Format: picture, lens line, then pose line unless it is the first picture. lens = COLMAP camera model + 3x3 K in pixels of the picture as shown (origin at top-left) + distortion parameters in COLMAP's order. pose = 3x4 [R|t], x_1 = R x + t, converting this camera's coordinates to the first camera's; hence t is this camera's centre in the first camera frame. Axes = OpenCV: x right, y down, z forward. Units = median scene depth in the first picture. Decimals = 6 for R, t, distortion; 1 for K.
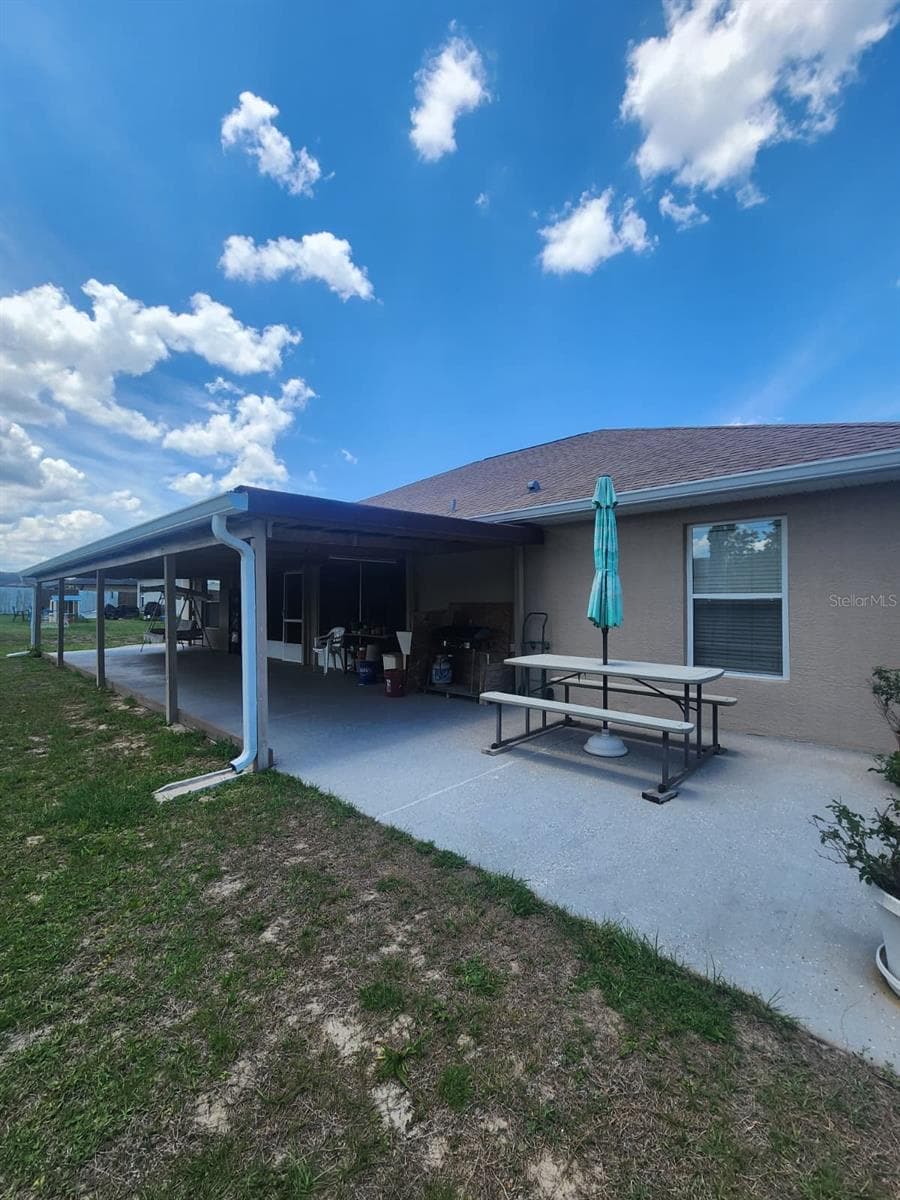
lens RADIAL K [[489.6, 0, 458.3], [0, 489.6, 598.0], [0, 0, 1]] dist [-0.001773, -0.000131]
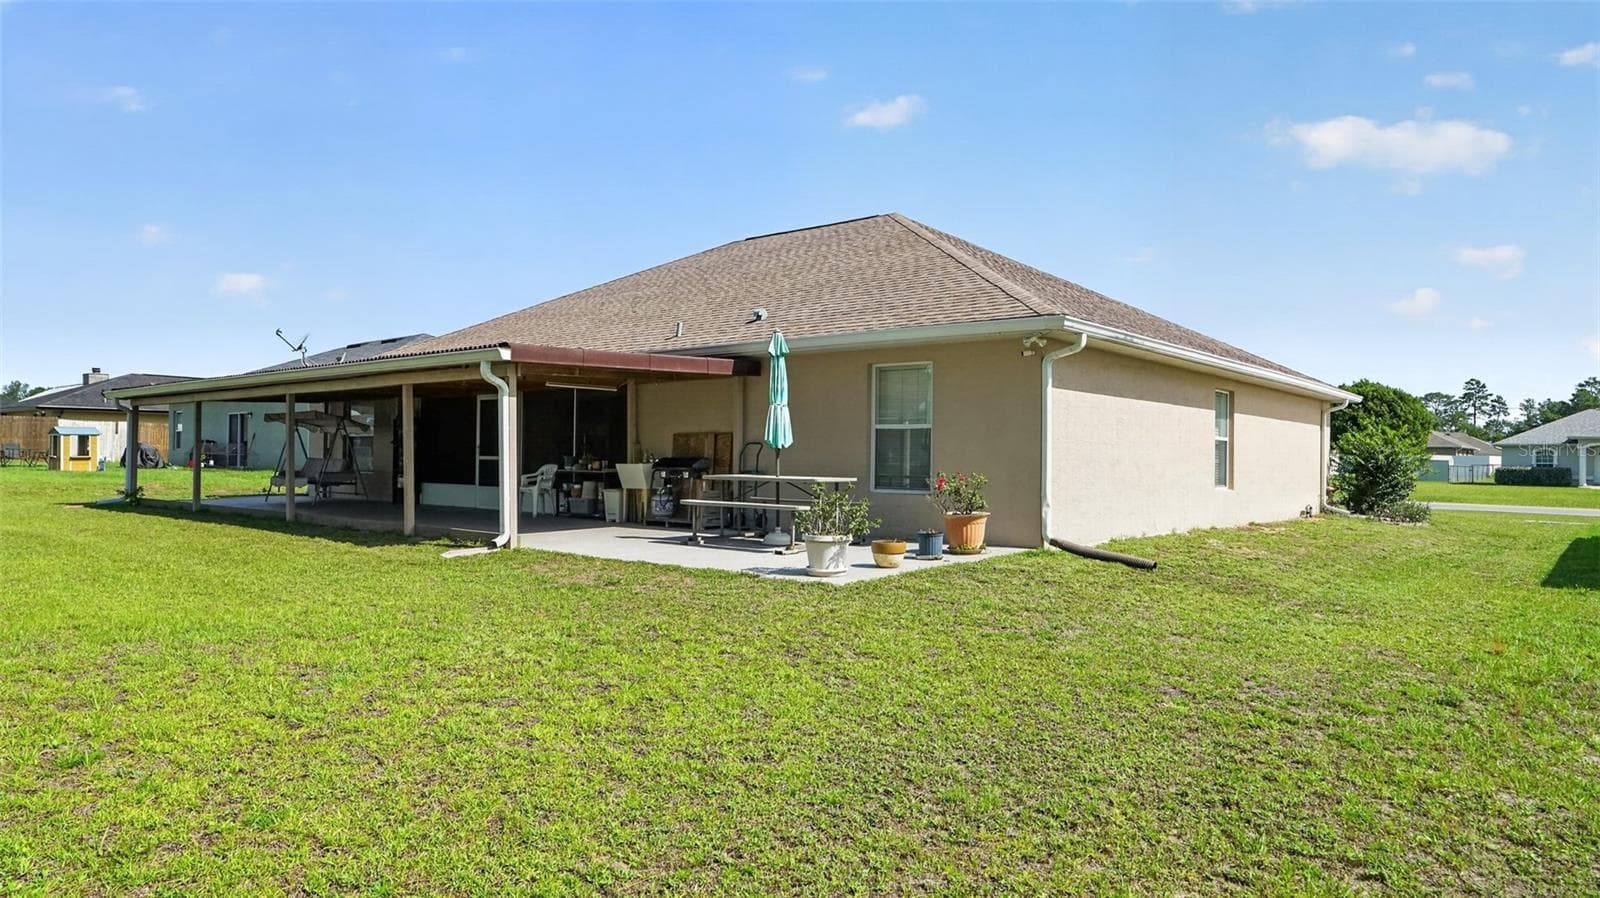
lens RADIAL K [[941.6, 0, 800.0], [0, 941.6, 449.0], [0, 0, 1]] dist [-0.044008, 0.001487]
pose [[0.998188, 0.012496, 0.058859, 0.121521], [-0.012696, 0.999915, 0.003017, 0.030357], [-0.058816, -0.003759, 0.998262, -0.834360]]
